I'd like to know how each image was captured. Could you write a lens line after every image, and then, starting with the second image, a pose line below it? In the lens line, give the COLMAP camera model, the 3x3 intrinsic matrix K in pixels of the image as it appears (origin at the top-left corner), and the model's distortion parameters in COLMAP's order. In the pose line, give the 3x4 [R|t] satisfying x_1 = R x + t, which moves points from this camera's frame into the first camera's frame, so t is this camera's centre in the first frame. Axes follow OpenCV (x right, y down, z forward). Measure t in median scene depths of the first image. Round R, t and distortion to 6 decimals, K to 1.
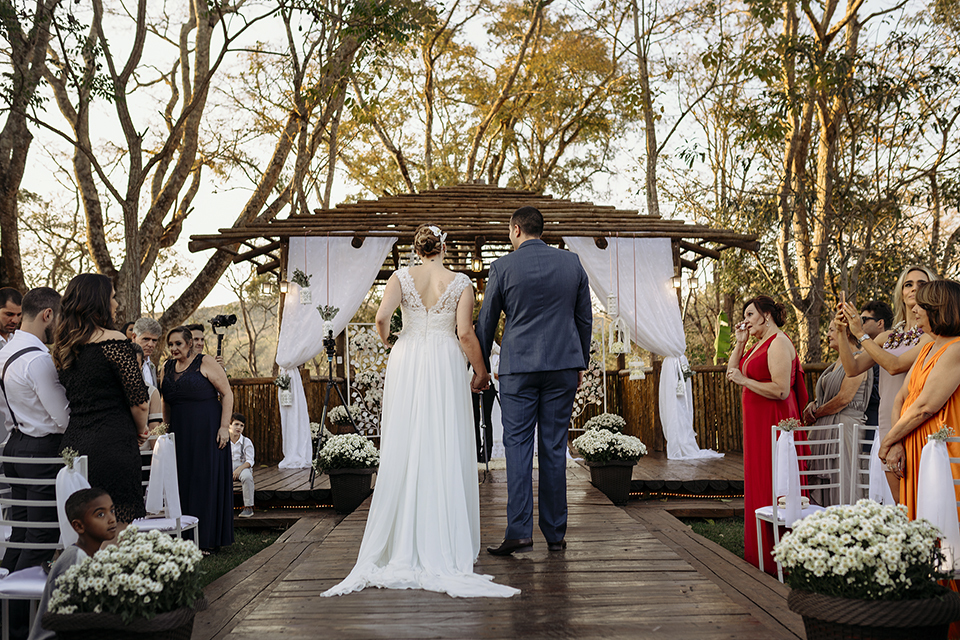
lens RADIAL K [[956.4, 0, 475.8], [0, 956.4, 317.3], [0, 0, 1]] dist [-0.035786, 0.021222]
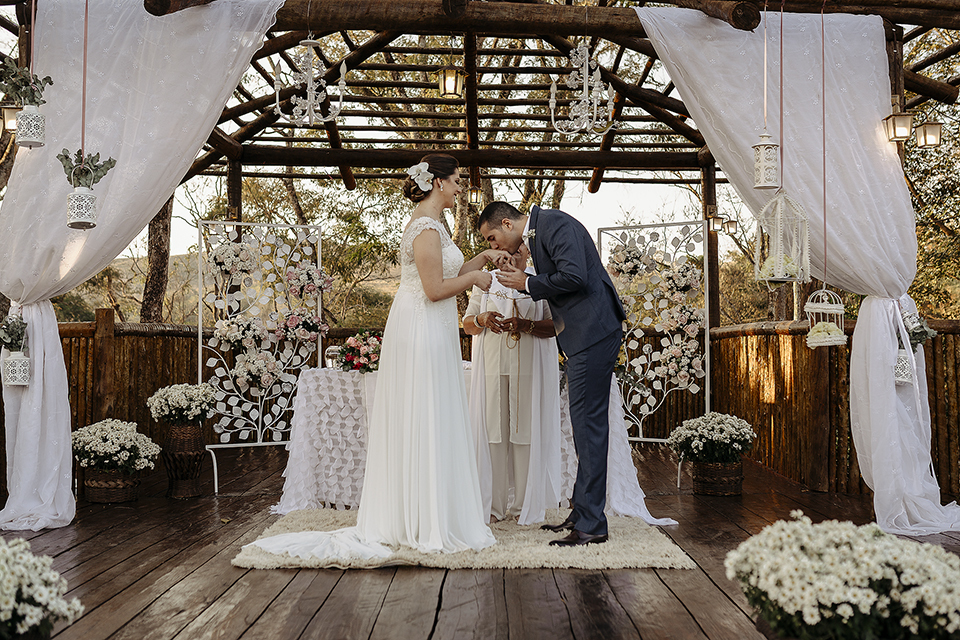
lens RADIAL K [[956.4, 0, 475.8], [0, 956.4, 317.3], [0, 0, 1]] dist [-0.035786, 0.021222]
pose [[0.999572, 0.022079, -0.019185, 0.022403], [-0.021283, 0.998942, 0.040765, 0.034230], [0.020065, -0.040339, 0.998985, 0.508856]]
